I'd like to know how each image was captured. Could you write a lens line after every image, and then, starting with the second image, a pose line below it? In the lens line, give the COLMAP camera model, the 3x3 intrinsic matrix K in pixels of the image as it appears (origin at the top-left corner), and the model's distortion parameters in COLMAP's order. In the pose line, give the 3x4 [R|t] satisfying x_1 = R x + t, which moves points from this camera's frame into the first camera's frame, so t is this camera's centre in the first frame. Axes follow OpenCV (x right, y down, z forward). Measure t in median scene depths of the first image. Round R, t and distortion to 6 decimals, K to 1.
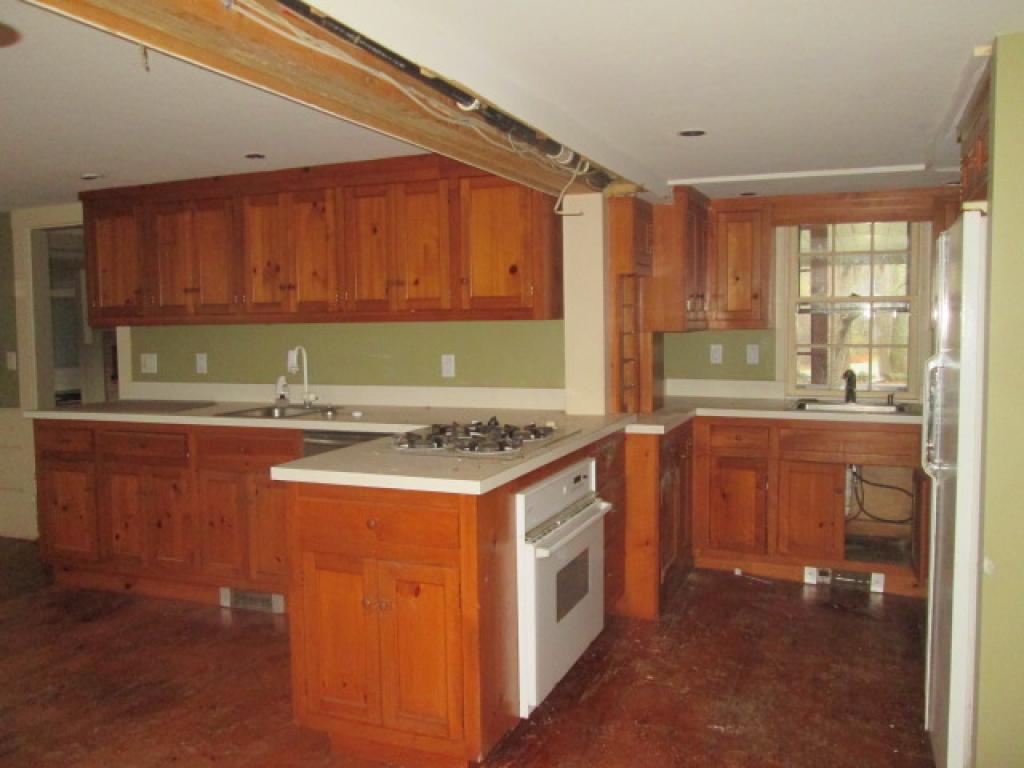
lens RADIAL K [[865.2, 0, 512.0], [0, 865.2, 384.0], [0, 0, 1]] dist [-0.009861, -0.006292]
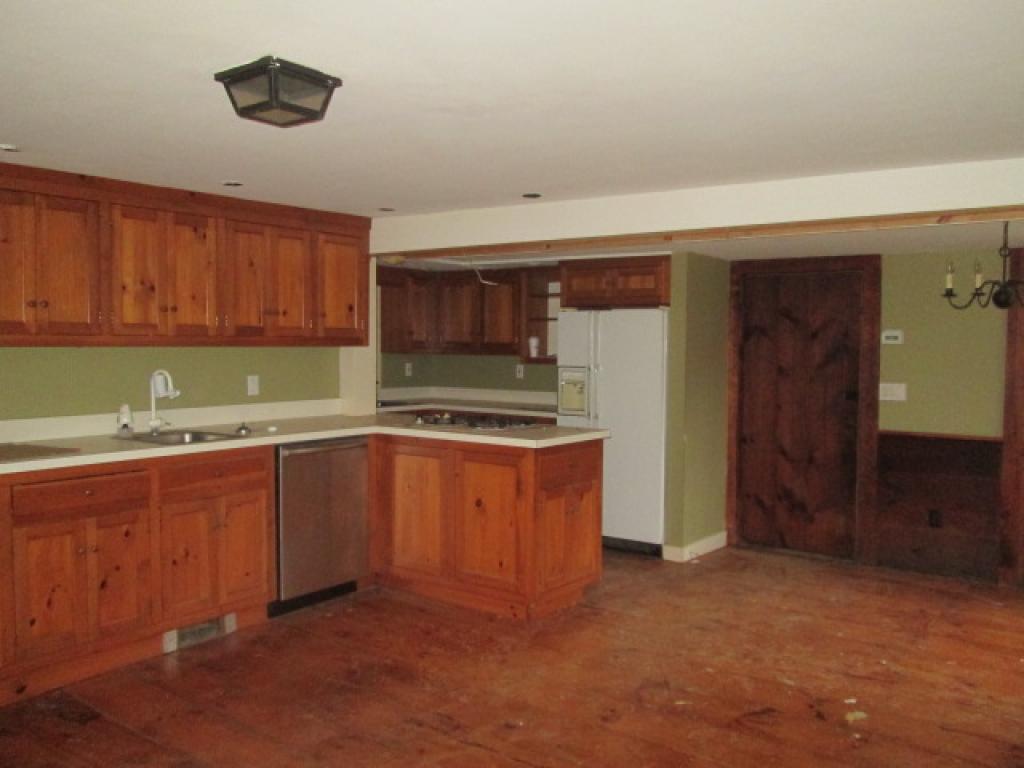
lens RADIAL K [[848.2, 0, 512.0], [0, 848.2, 384.0], [0, 0, 1]] dist [-0.002852, -0.004556]
pose [[0.260325, -0.031378, 0.965011, -1.088887], [0.063007, 0.997893, 0.015450, -0.019057], [-0.963463, 0.056781, 0.261753, 0.391233]]
